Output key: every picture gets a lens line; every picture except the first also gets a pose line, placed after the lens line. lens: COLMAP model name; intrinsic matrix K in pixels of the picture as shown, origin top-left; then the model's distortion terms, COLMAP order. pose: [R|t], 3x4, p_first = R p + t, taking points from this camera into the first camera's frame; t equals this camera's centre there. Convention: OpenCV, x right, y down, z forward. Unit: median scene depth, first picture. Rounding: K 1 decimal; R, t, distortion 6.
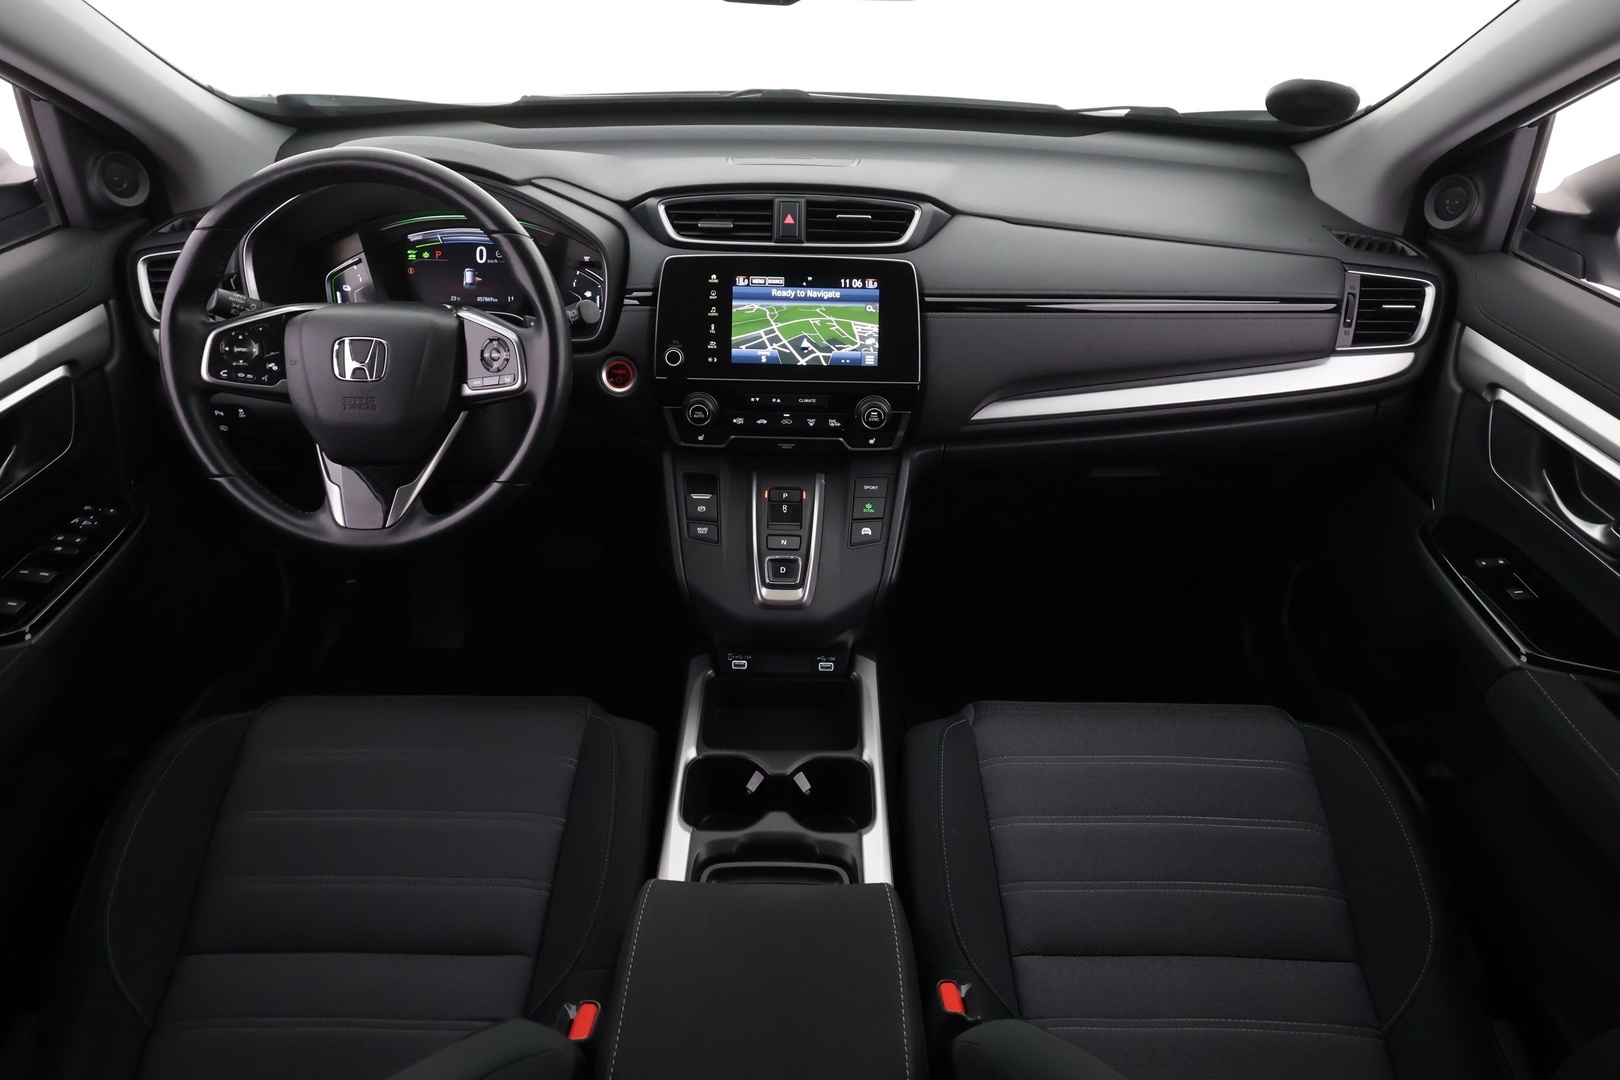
lens RADIAL K [[1010.6, 0, 810.0], [0, 1010.6, 540.0], [0, 0, 1]] dist [0.026253, -0.000093]
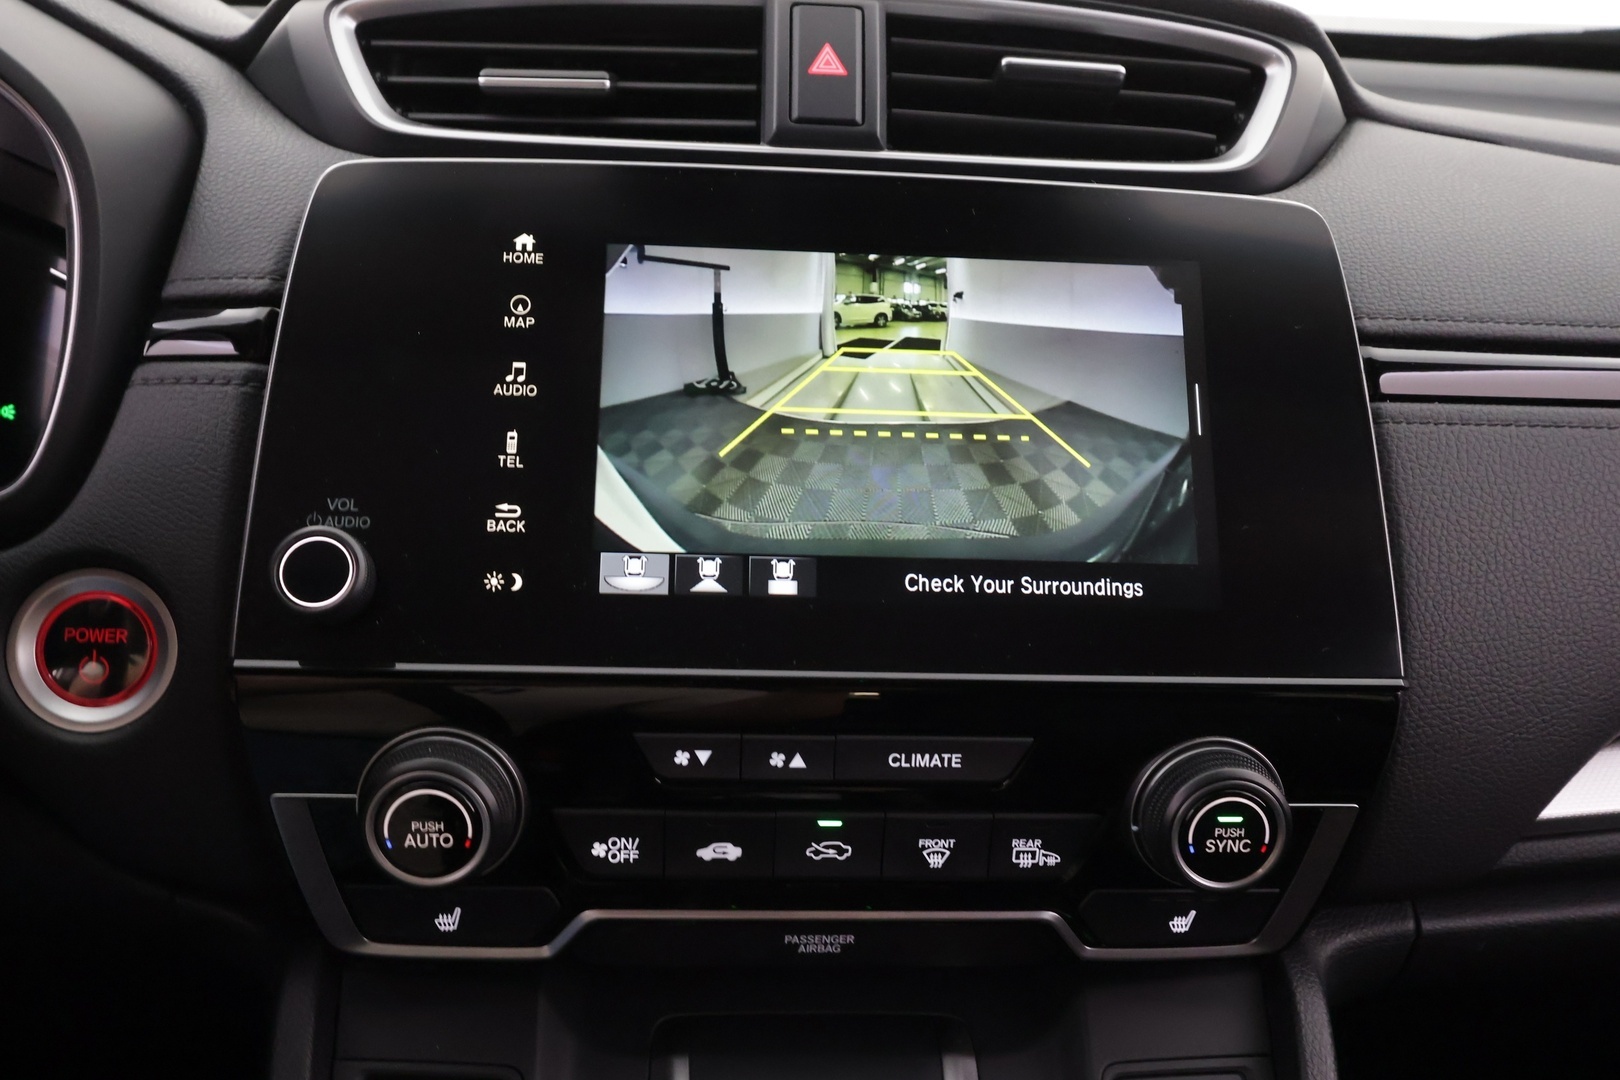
lens RADIAL K [[1287.8, 0, 810.0], [0, 1287.8, 540.0], [0, 0, 1]] dist [0.007596, -0.003410]
pose [[0.997591, 0.004583, 0.069224, -0.047717], [0.011011, 0.974707, -0.223215, -0.120537], [-0.068496, 0.223440, 0.972308, 0.702815]]
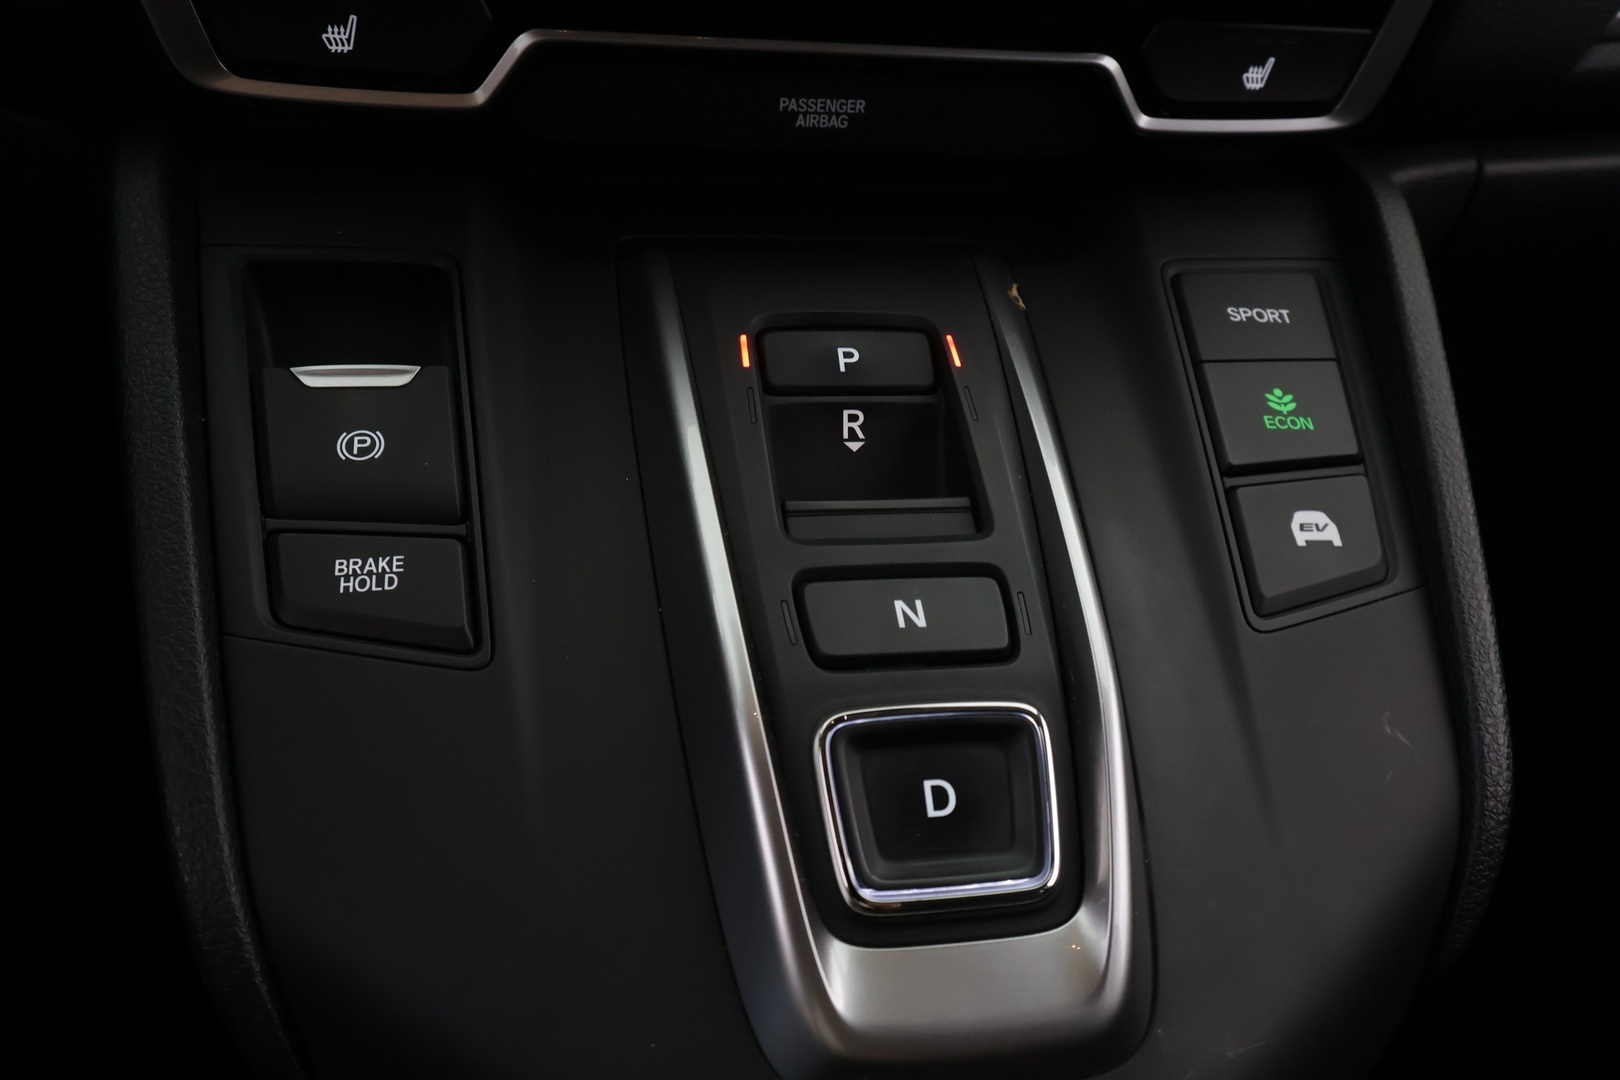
lens RADIAL K [[1287.8, 0, 810.0], [0, 1287.8, 540.0], [0, 0, 1]] dist [0.007596, -0.003410]
pose [[0.980323, -0.052407, 0.190315, -0.077170], [0.067363, 0.995056, -0.072984, 0.004206], [-0.185549, 0.084368, 0.979006, 0.790954]]
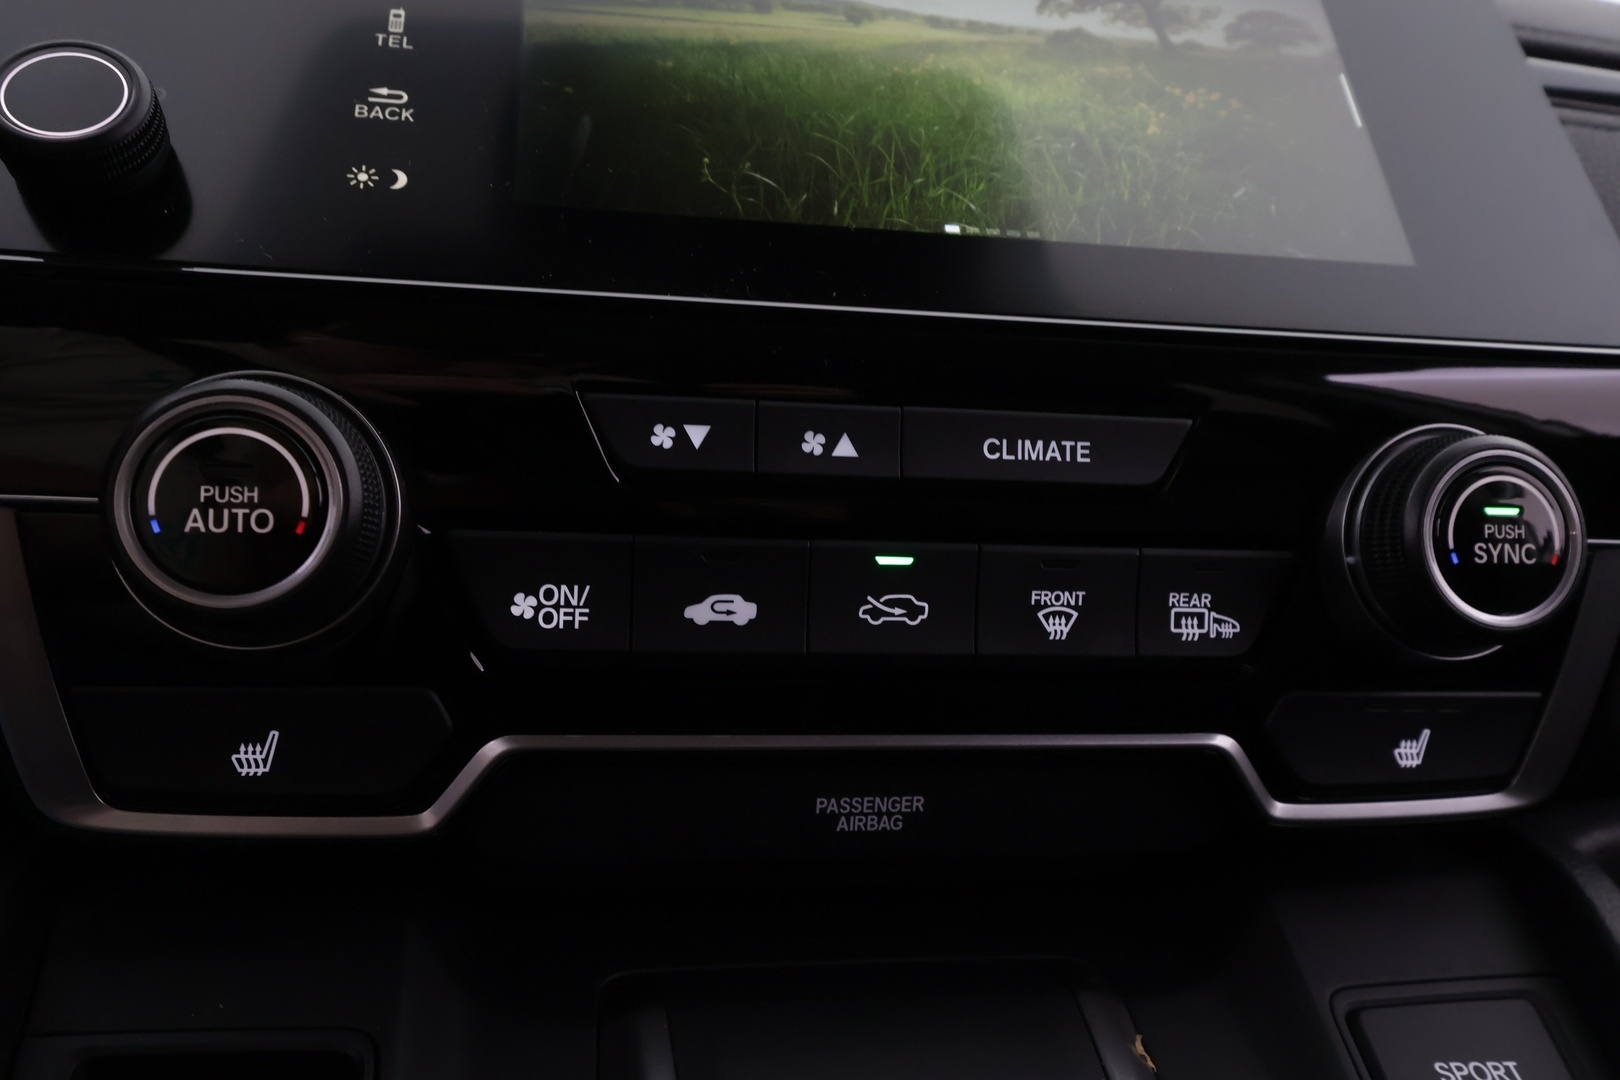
lens RADIAL K [[1287.8, 0, 810.0], [0, 1287.8, 540.0], [0, 0, 1]] dist [0.007596, -0.003410]
pose [[0.983309, 0.003878, 0.181904, -0.067956], [0.081754, 0.883744, -0.460774, -0.042798], [-0.162543, 0.467954, 0.868676, 0.838890]]
